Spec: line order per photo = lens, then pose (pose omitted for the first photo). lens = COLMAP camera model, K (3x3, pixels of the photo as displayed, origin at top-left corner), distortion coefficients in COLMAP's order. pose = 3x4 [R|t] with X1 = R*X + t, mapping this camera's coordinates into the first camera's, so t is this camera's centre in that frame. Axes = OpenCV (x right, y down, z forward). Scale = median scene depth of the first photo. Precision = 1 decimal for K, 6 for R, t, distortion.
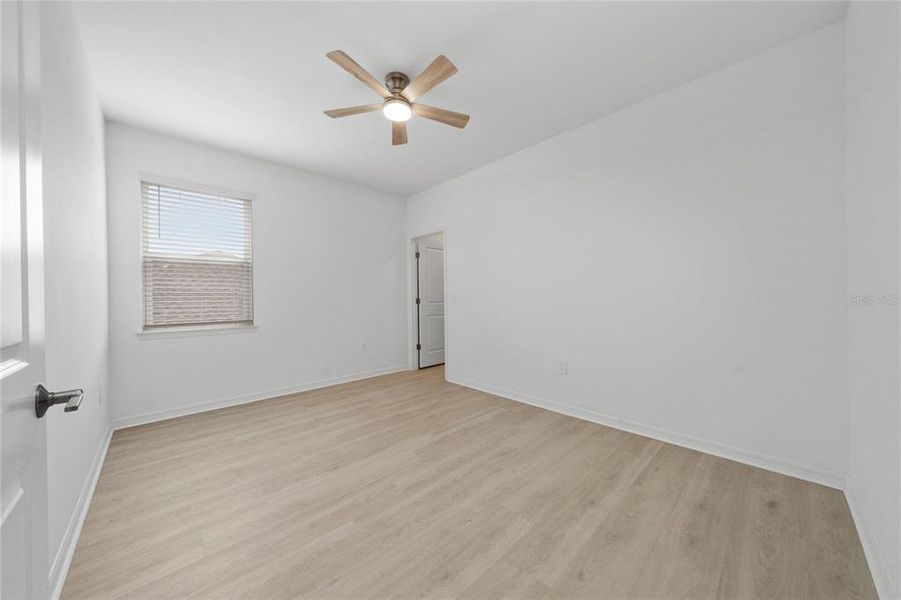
lens RADIAL K [[300.8, 0, 451.0], [0, 300.8, 296.7], [0, 0, 1]] dist [-0.008998, 0.000075]
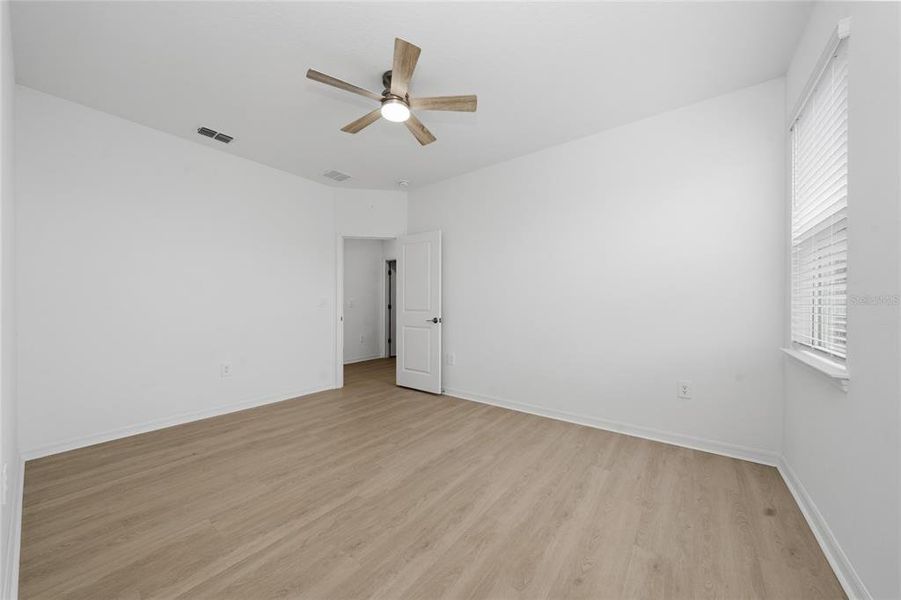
lens RADIAL K [[300.8, 0, 447.8], [0, 300.8, 305.6], [0, 0, 1]] dist [-0.008998, 0.000075]
pose [[-0.986530, 0.008797, -0.163342, -0.162383], [0.008865, 0.999961, 0.000313, 0.015470], [0.163338, -0.001139, -0.986569, 1.813877]]
